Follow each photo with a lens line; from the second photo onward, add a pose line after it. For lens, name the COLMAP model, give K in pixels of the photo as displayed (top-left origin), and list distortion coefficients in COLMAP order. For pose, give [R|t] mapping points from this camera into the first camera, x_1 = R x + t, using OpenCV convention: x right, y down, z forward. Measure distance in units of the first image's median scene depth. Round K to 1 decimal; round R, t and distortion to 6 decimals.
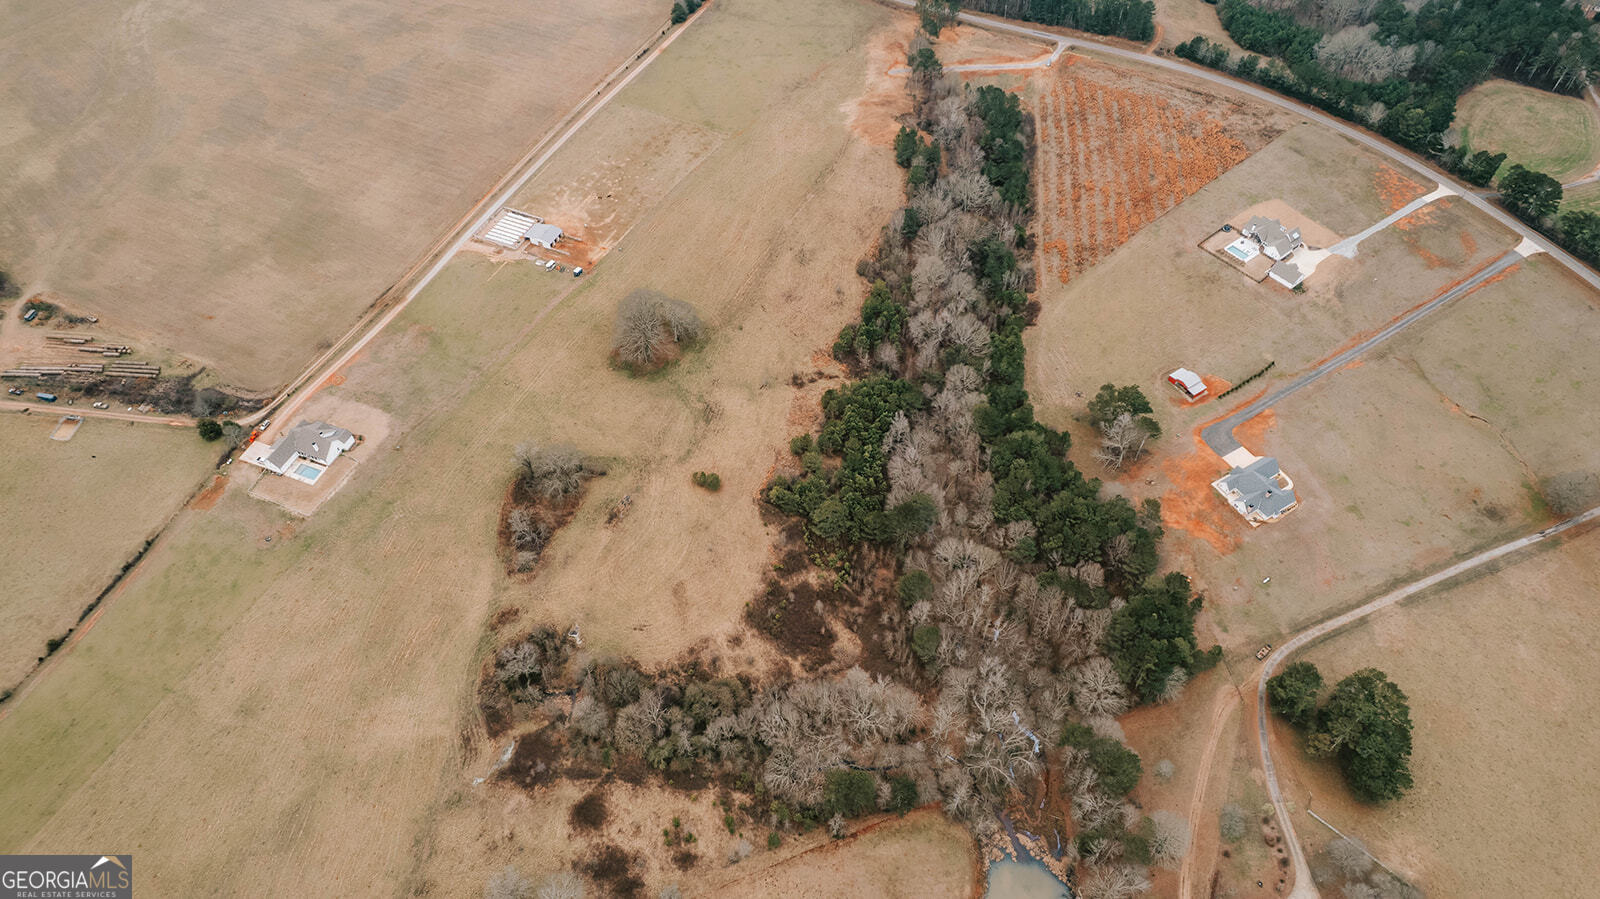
lens RADIAL K [[1027.8, 0, 795.9], [0, 1027.8, 454.0], [0, 0, 1]] dist [-0.065186, 0.056324]
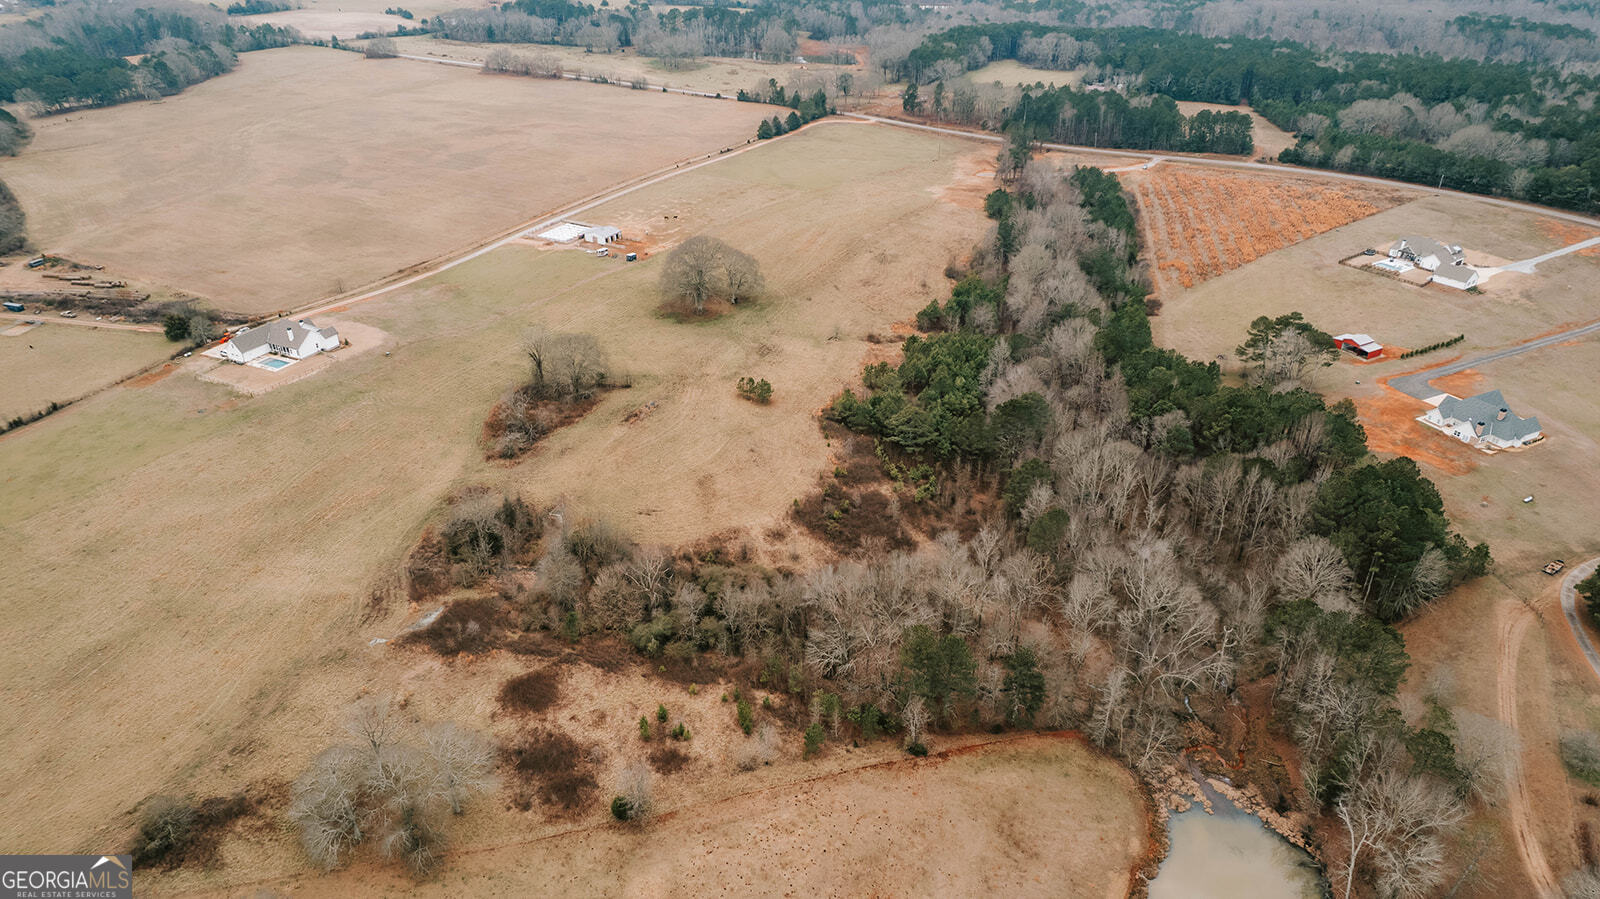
lens RADIAL K [[1027.8, 0, 795.9], [0, 1027.8, 454.0], [0, 0, 1]] dist [-0.065186, 0.056324]
pose [[0.996315, 0.042453, -0.074520, 0.004370], [-0.067094, 0.927040, -0.368912, 0.294403], [0.053422, 0.372553, 0.926472, 0.235108]]
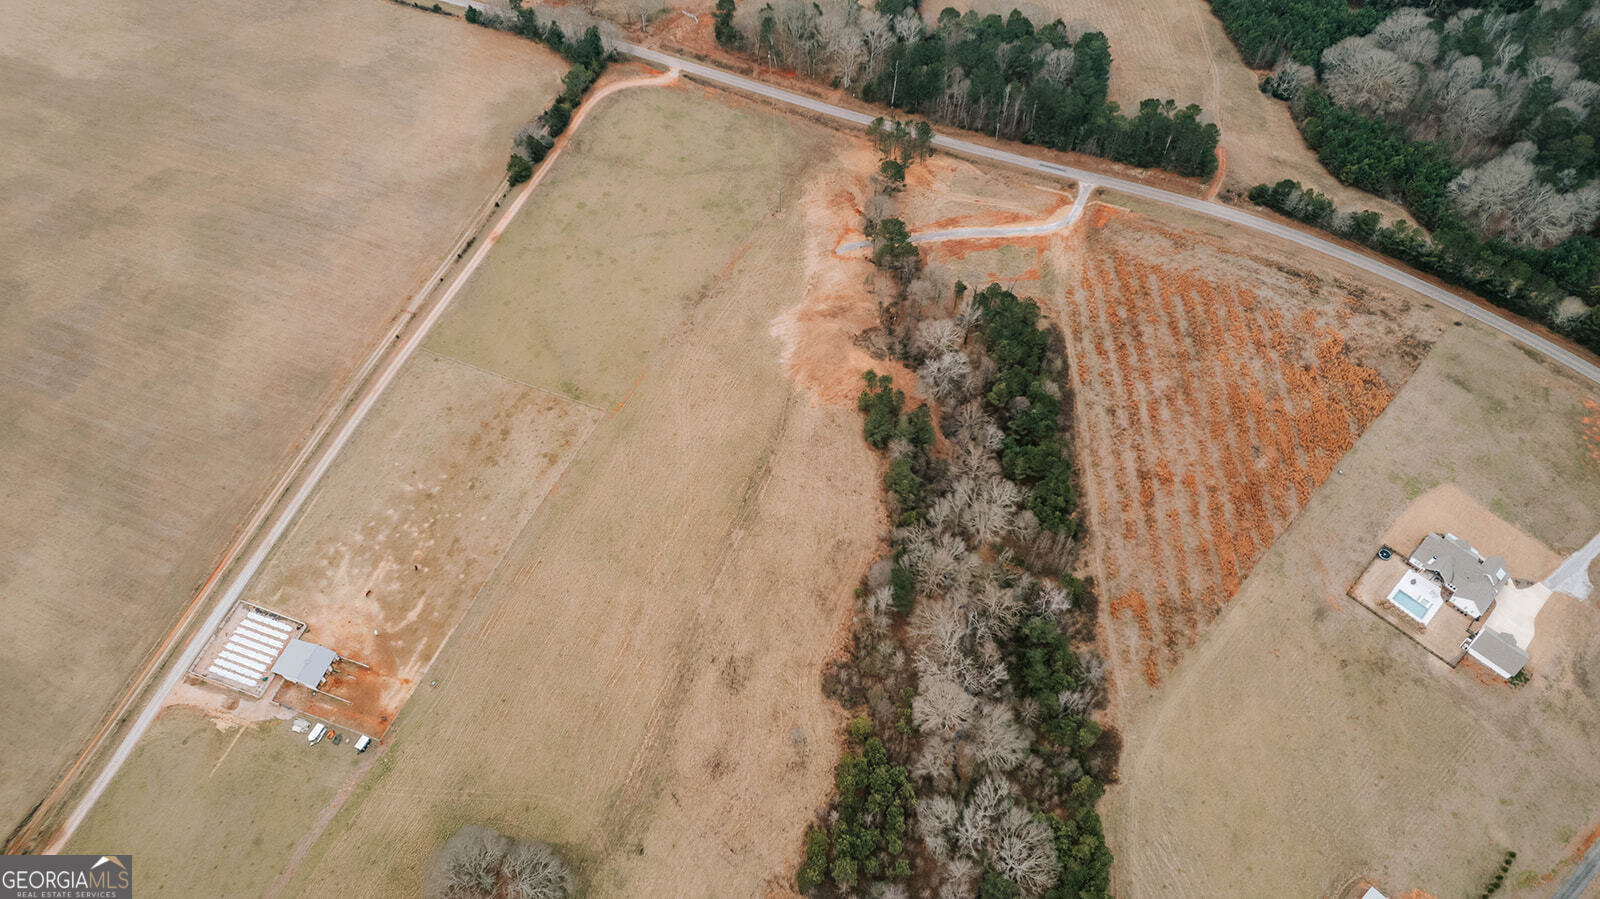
lens RADIAL K [[991.0, 0, 800.0], [0, 991.0, 449.5], [0, 0, 1]] dist [-0.062962, 0.057068]
pose [[0.995359, -0.077227, 0.057419, 0.022586], [0.071597, 0.992960, 0.094366, -0.375898], [-0.064302, -0.089817, 0.993880, 0.415270]]
